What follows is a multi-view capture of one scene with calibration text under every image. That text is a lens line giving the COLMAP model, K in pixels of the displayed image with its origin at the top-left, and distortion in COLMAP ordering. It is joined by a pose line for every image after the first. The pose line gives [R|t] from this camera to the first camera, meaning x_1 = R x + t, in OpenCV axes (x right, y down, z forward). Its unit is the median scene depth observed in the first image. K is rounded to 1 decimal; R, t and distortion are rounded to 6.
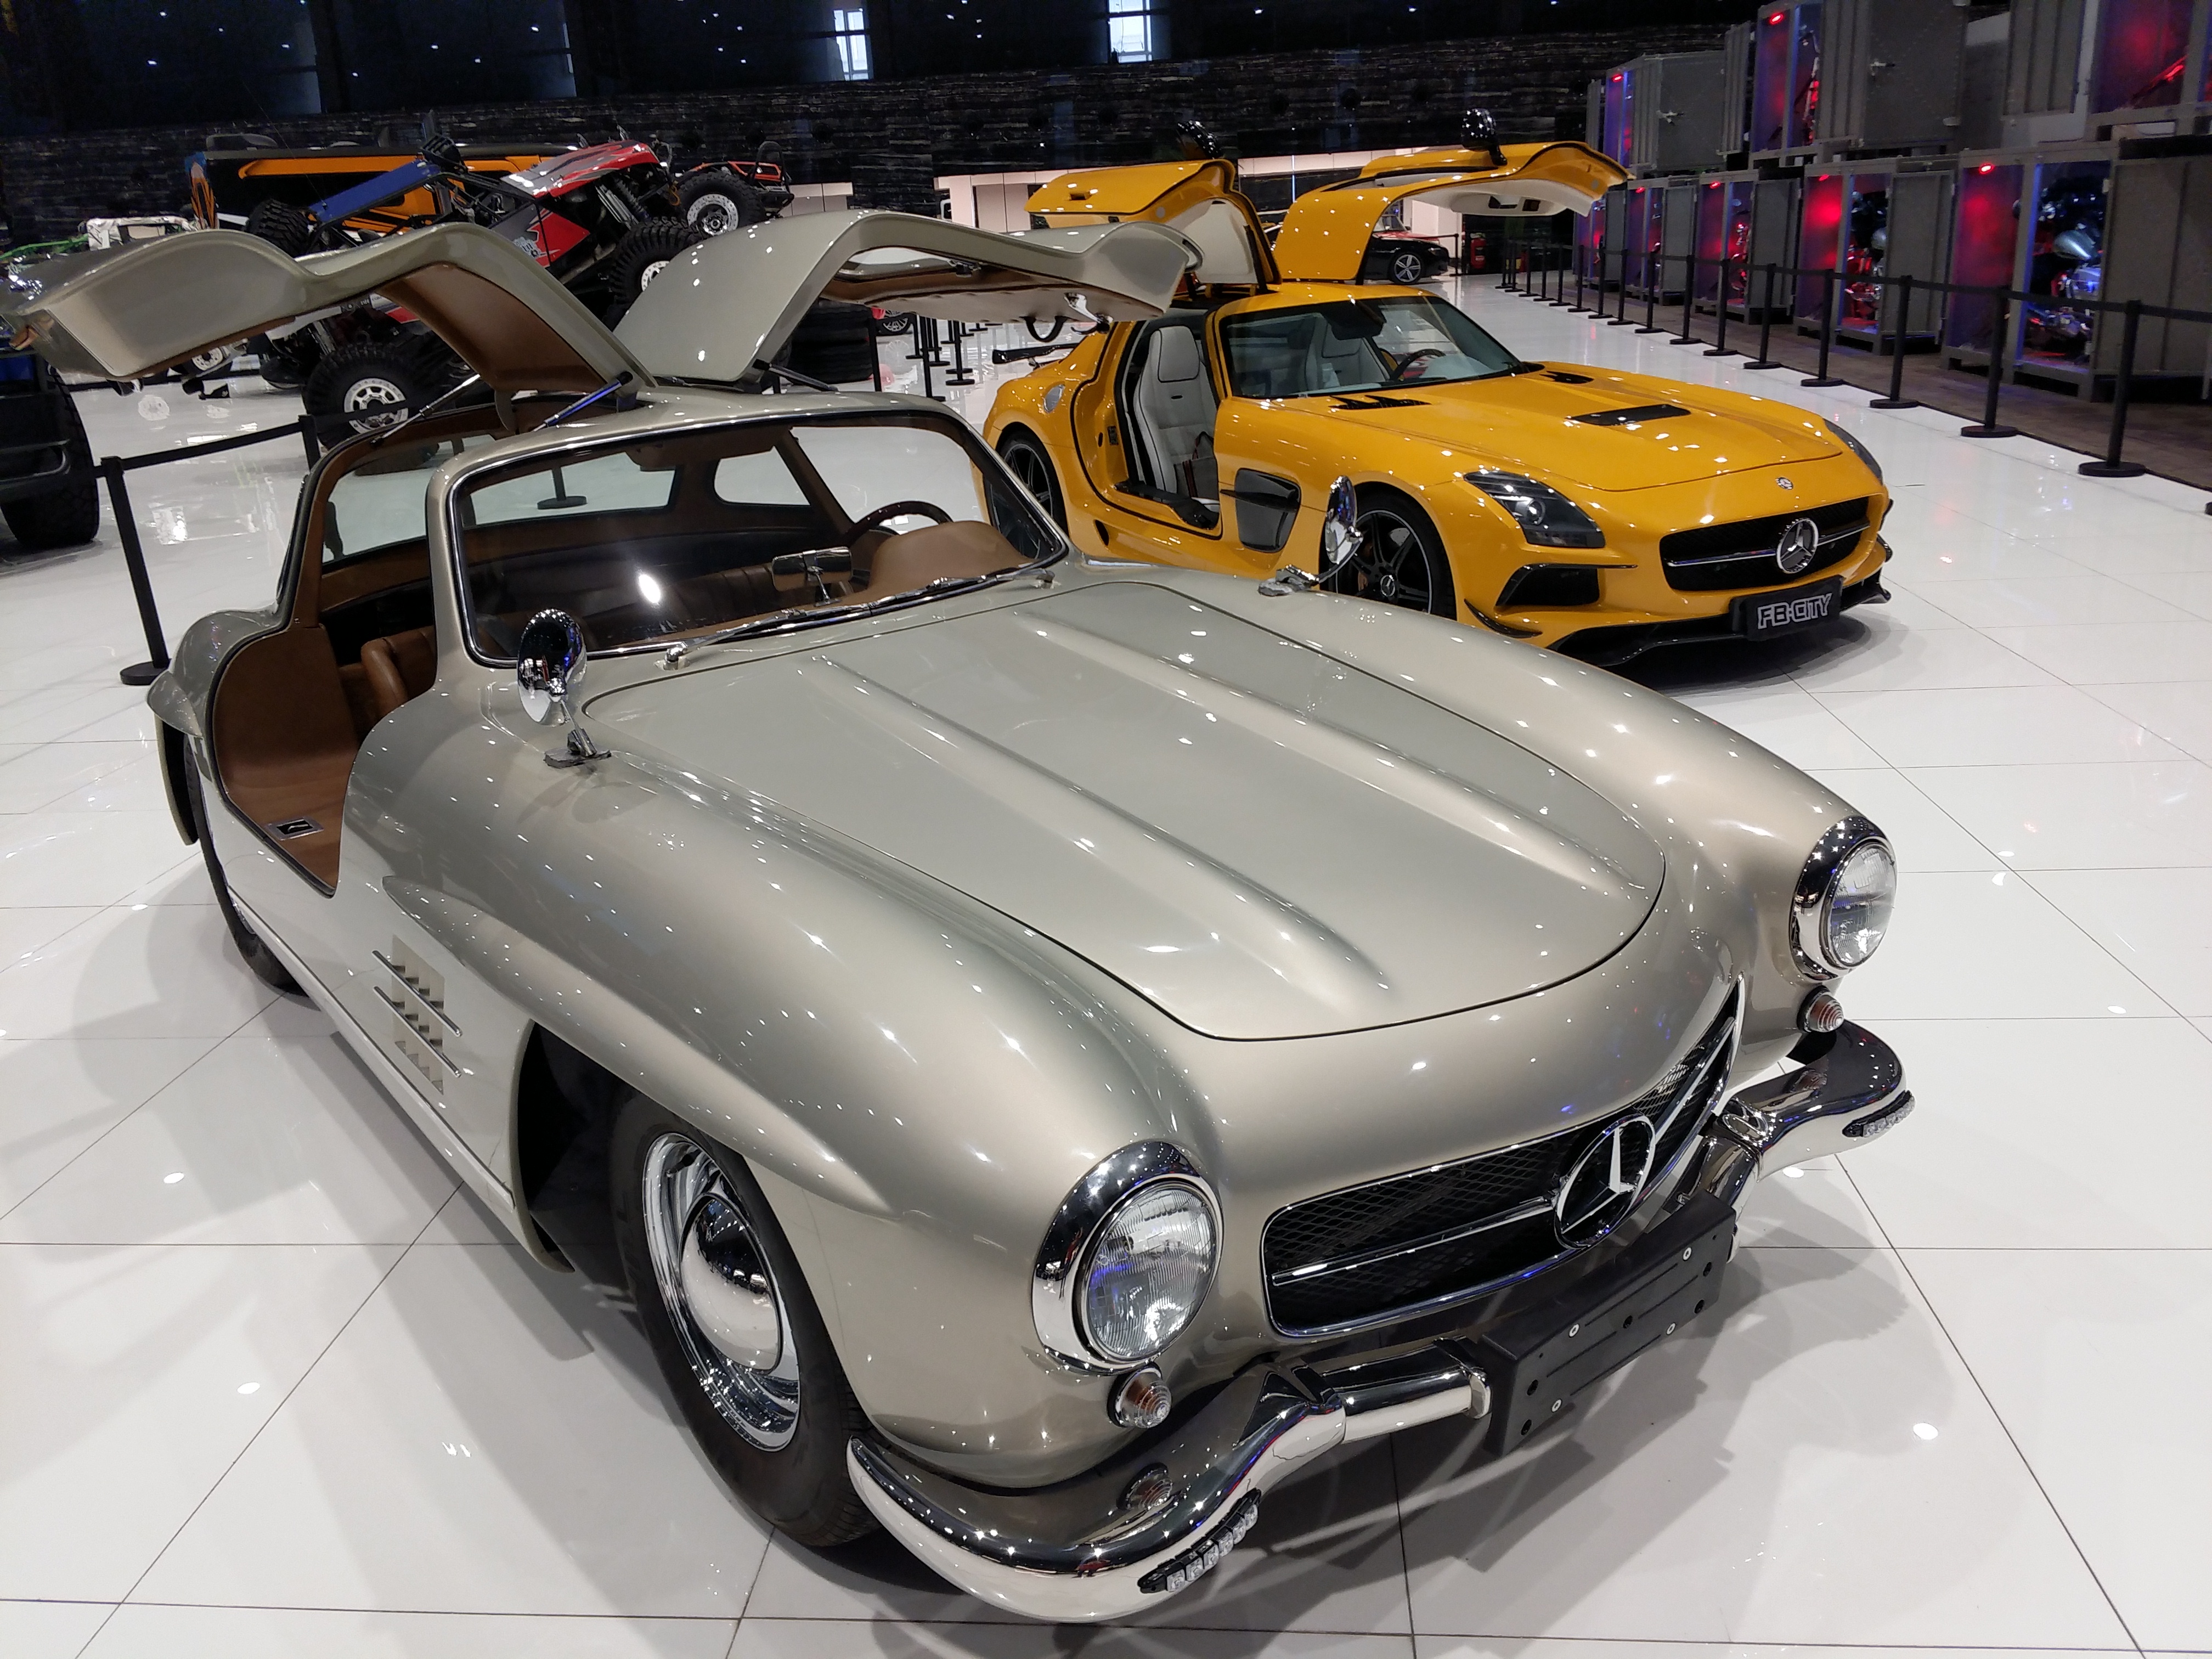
lens RADIAL K [[1794.5, 0, 1180.9], [0, 1794.5, 837.1], [0, 0, 1]] dist [0.053178, -0.089993]
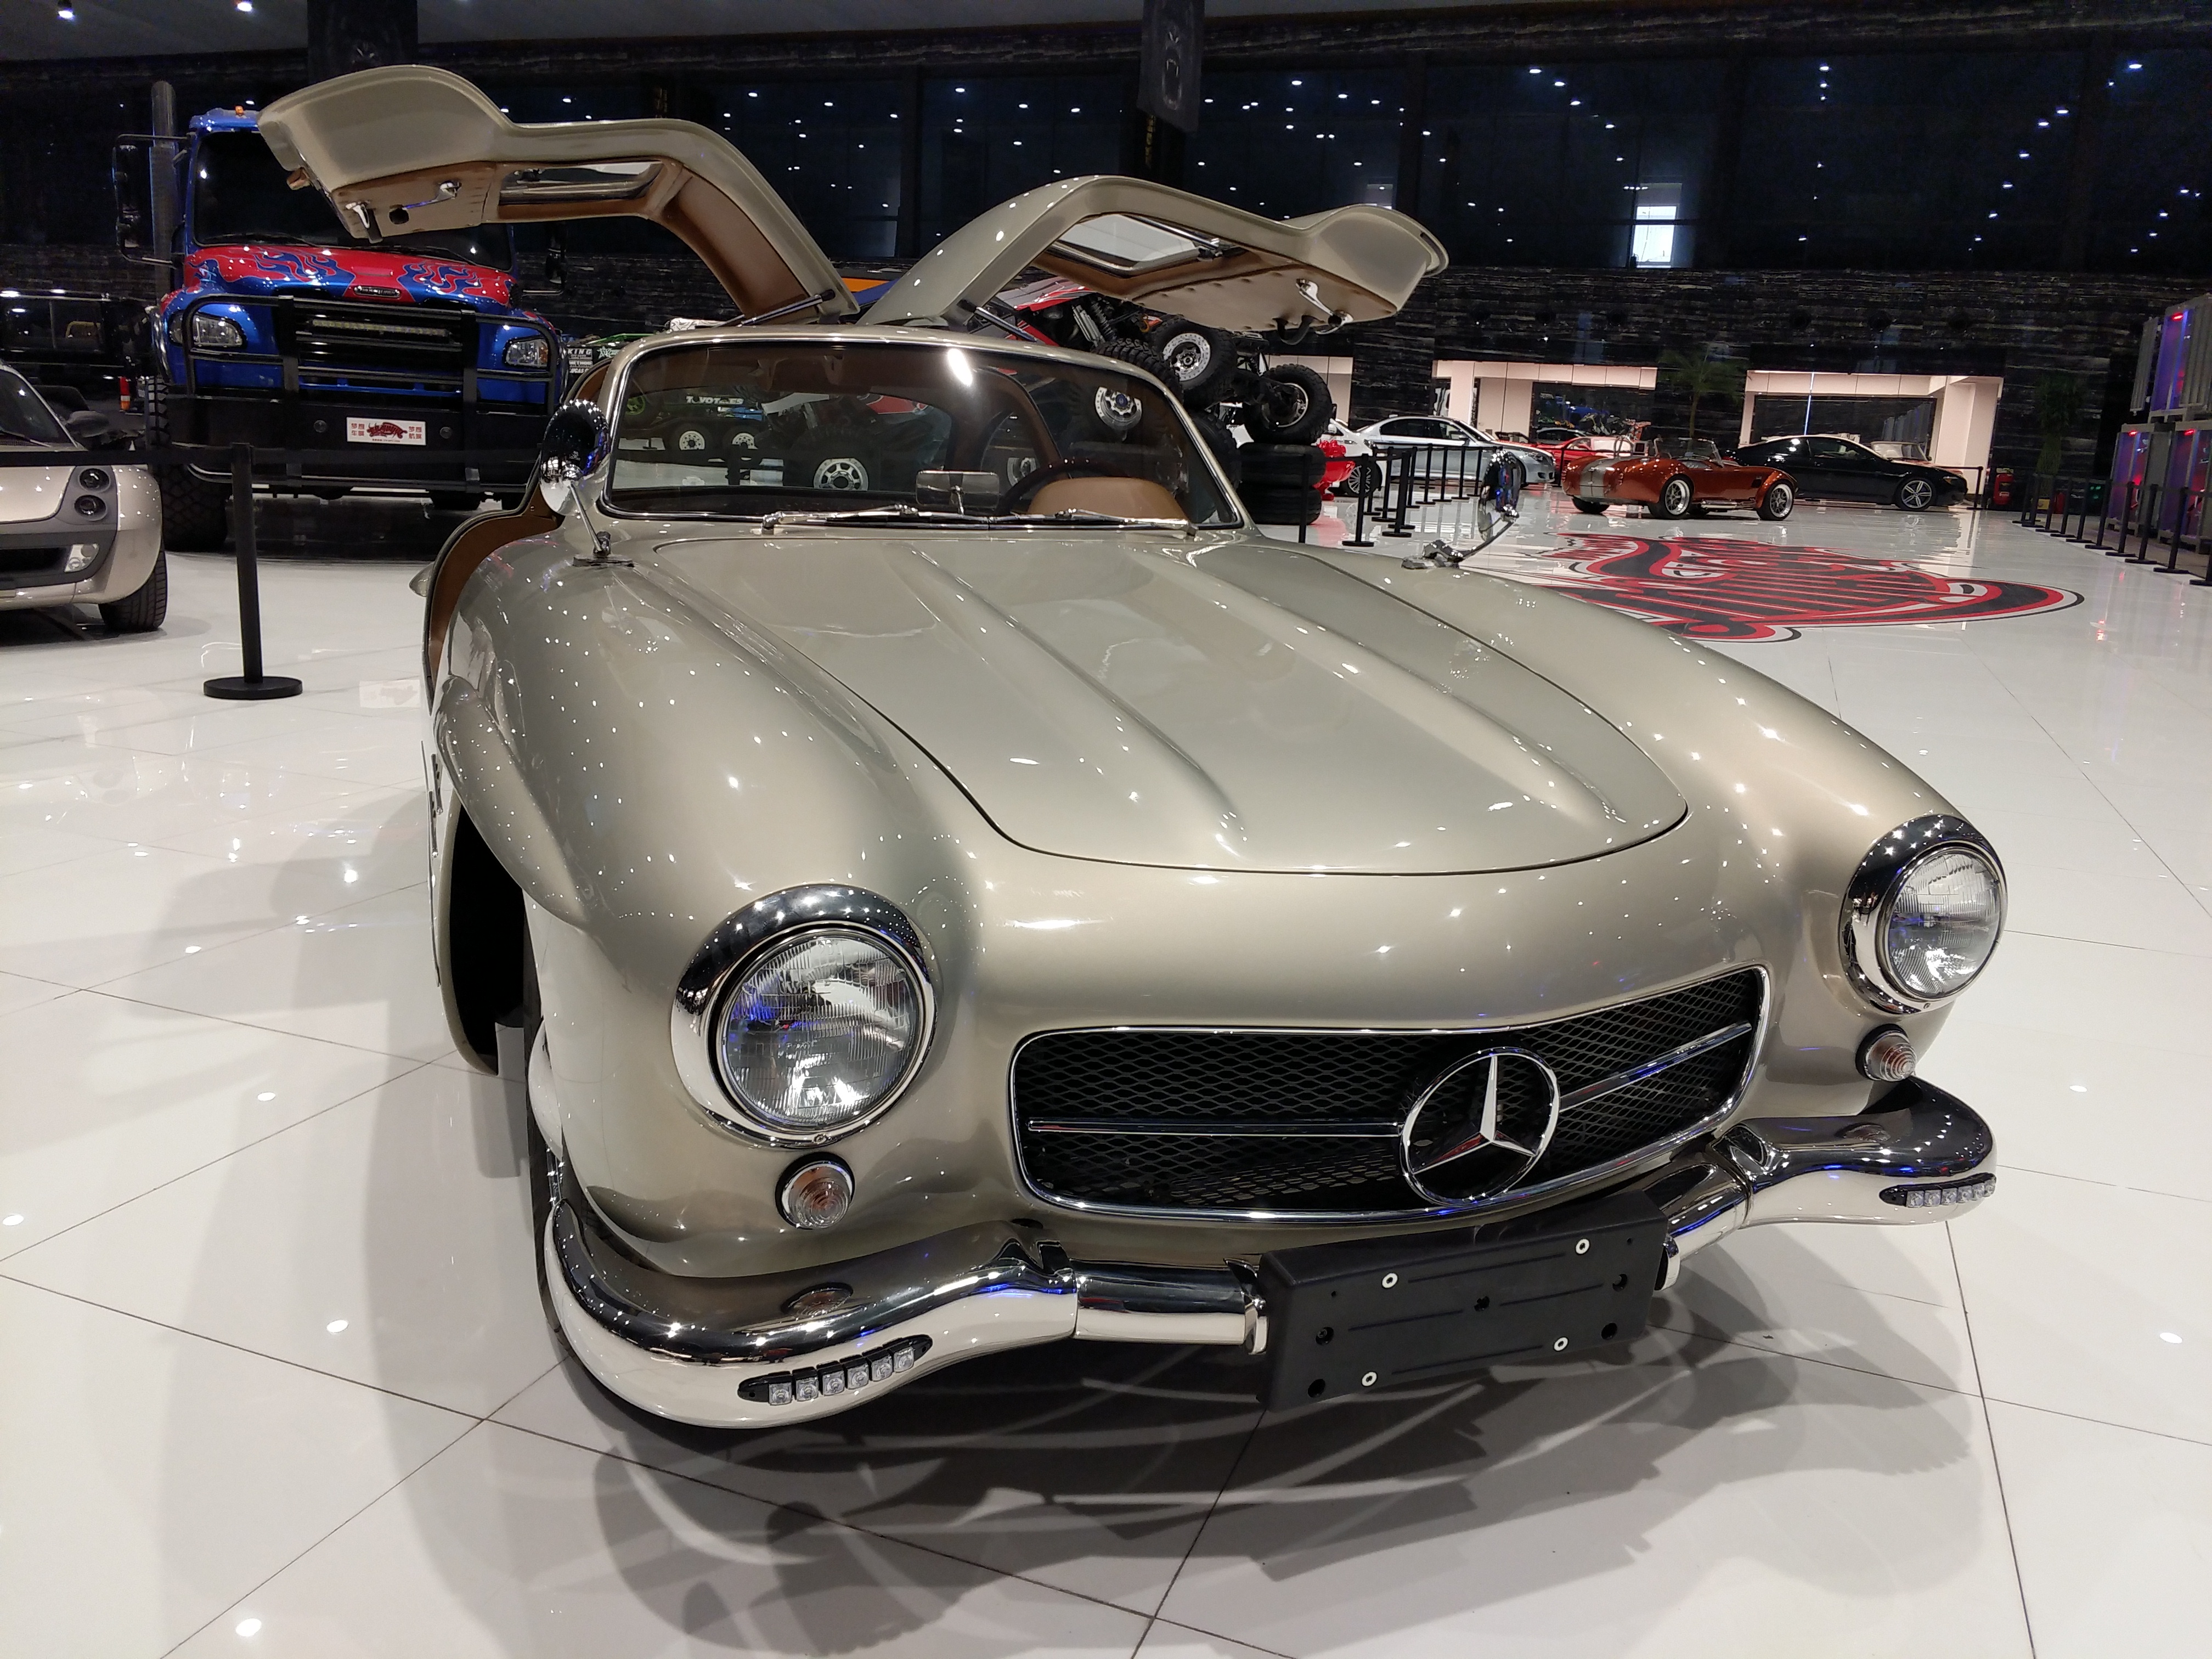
lens RADIAL K [[1794.5, 0, 1180.9], [0, 1794.5, 837.1], [0, 0, 1]] dist [0.053178, -0.089993]
pose [[0.953918, 0.149819, -0.259991, 0.061252], [-0.178362, 0.979861, -0.089779, 0.032338], [0.241305, 0.132014, 0.961428, 0.030709]]
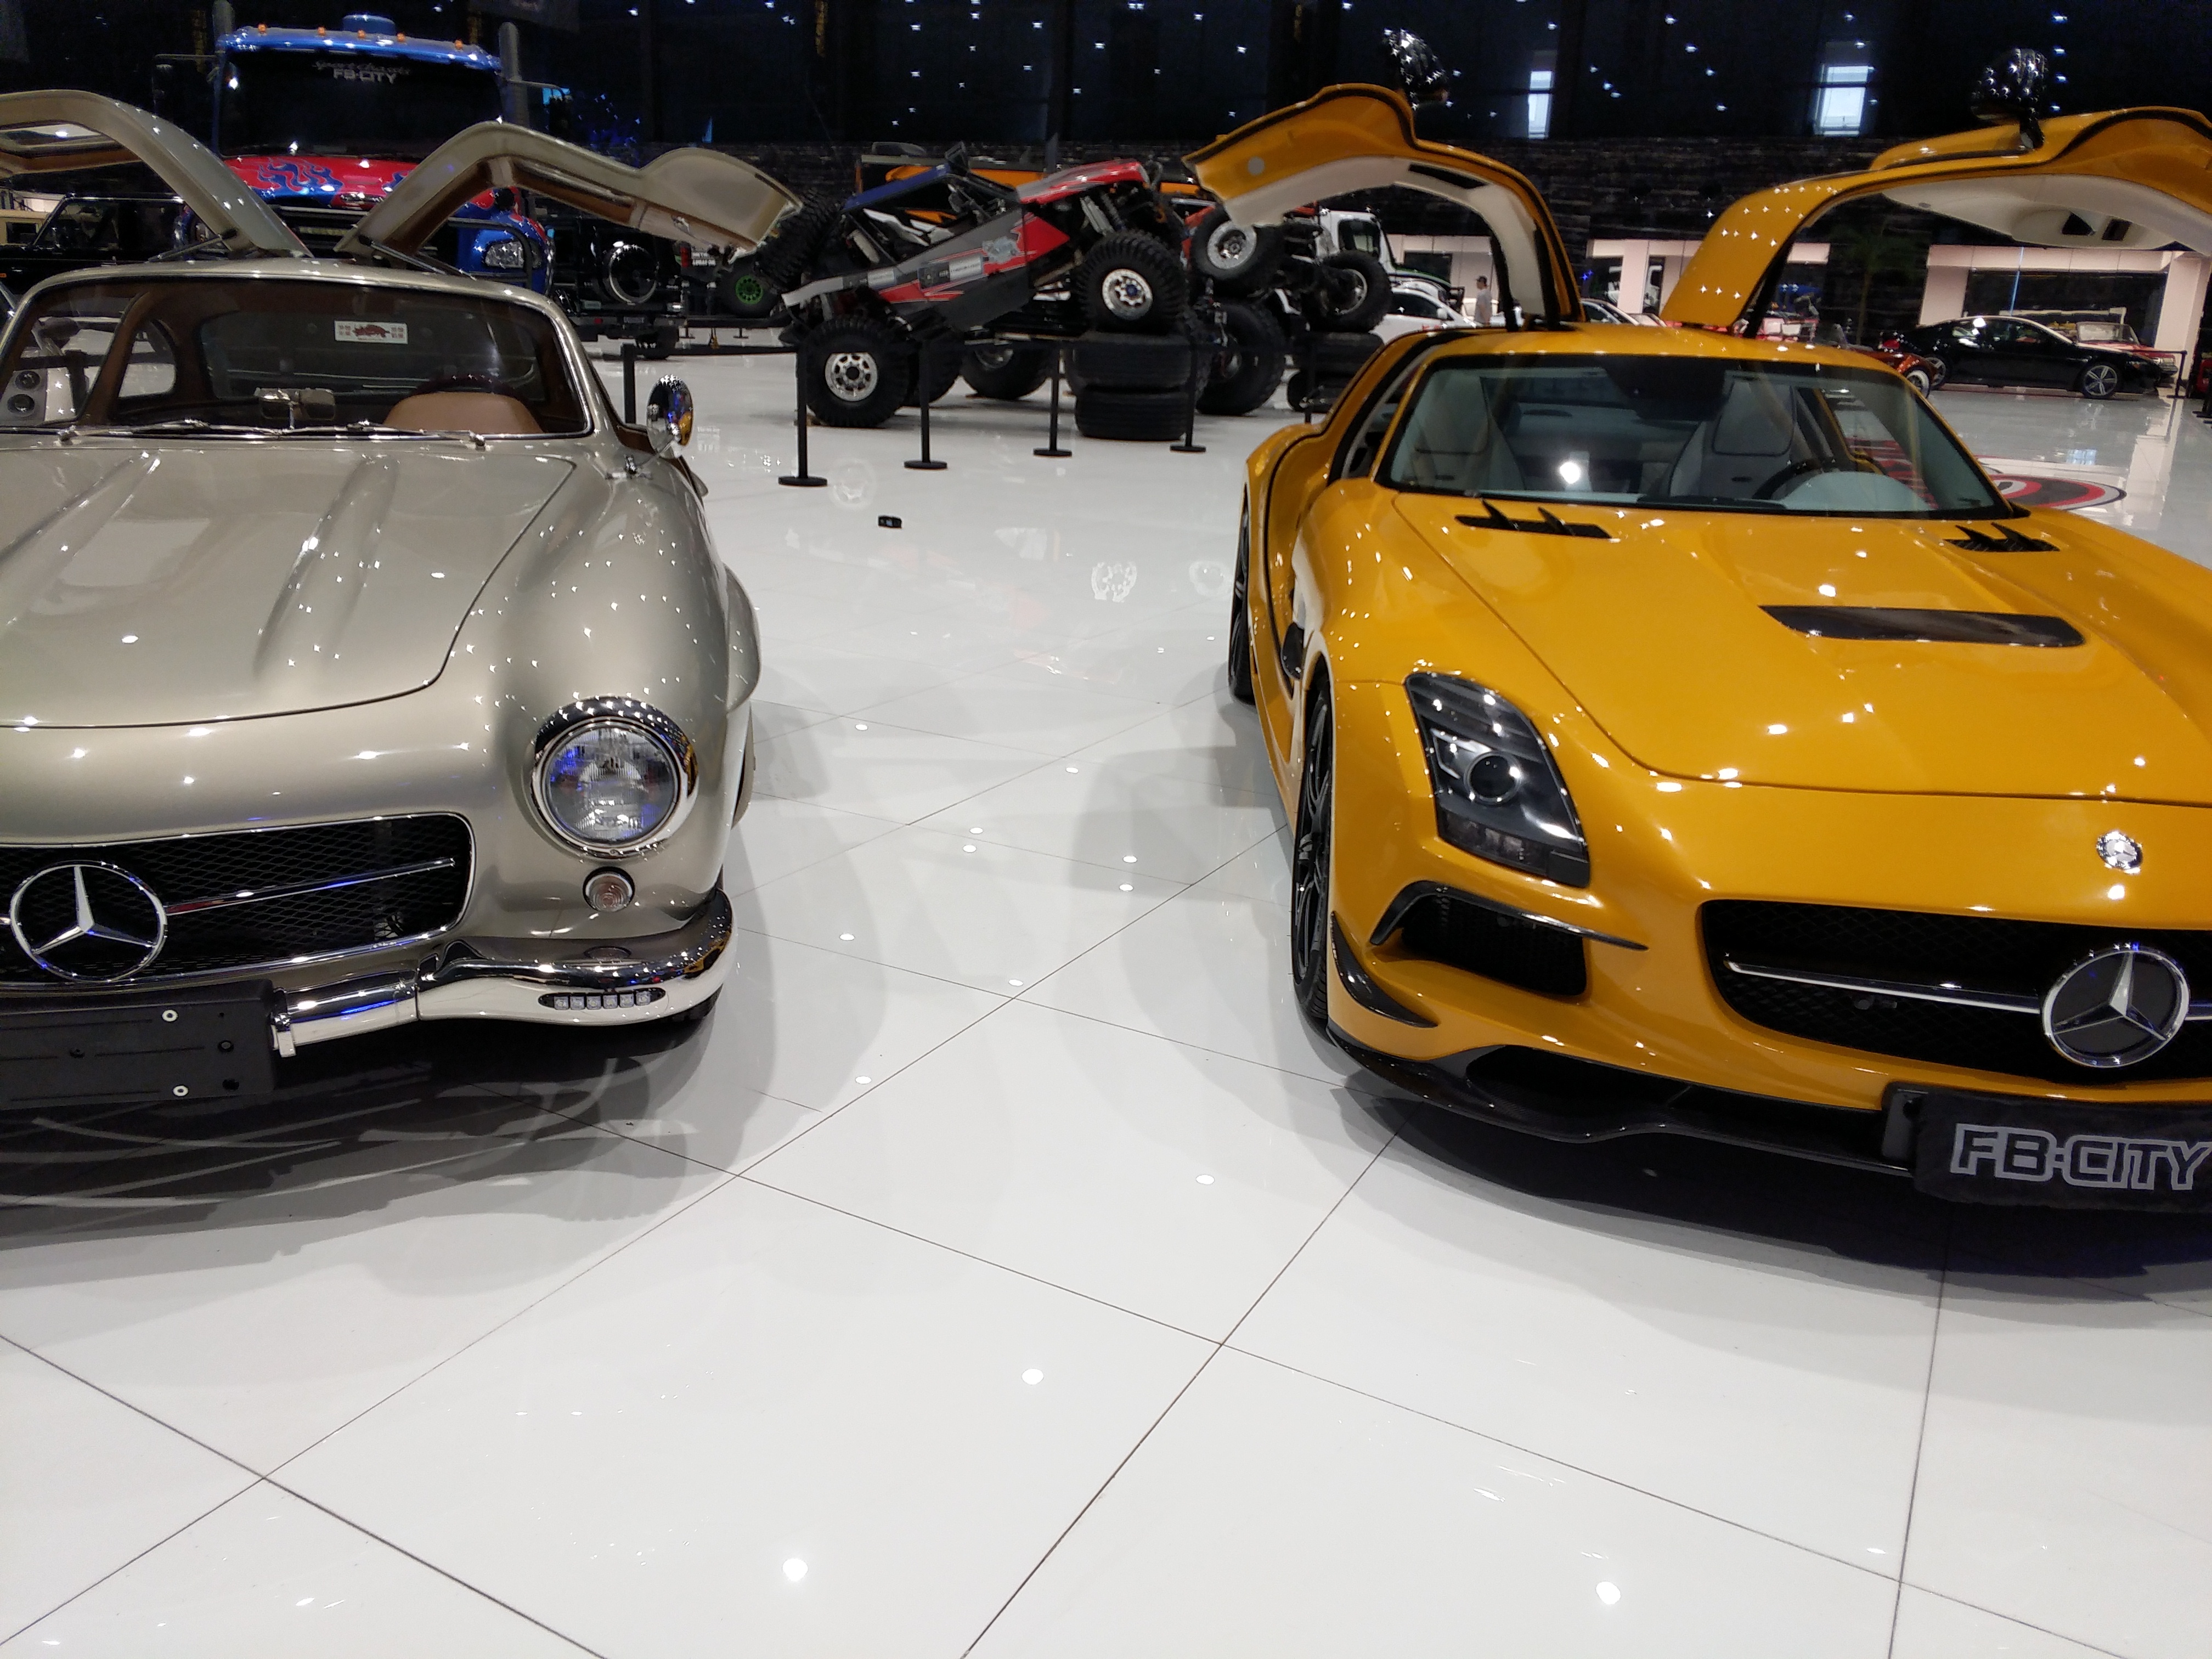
lens RADIAL K [[1800.7, 0, 1204.9], [0, 1800.7, 877.1], [0, 0, 1]] dist [0.050413, -0.076199]
pose [[0.896161, 0.209800, -0.390998, 0.252705], [-0.218676, 0.975544, 0.022250, -0.000666], [0.386104, 0.065562, 0.920122, 0.050496]]
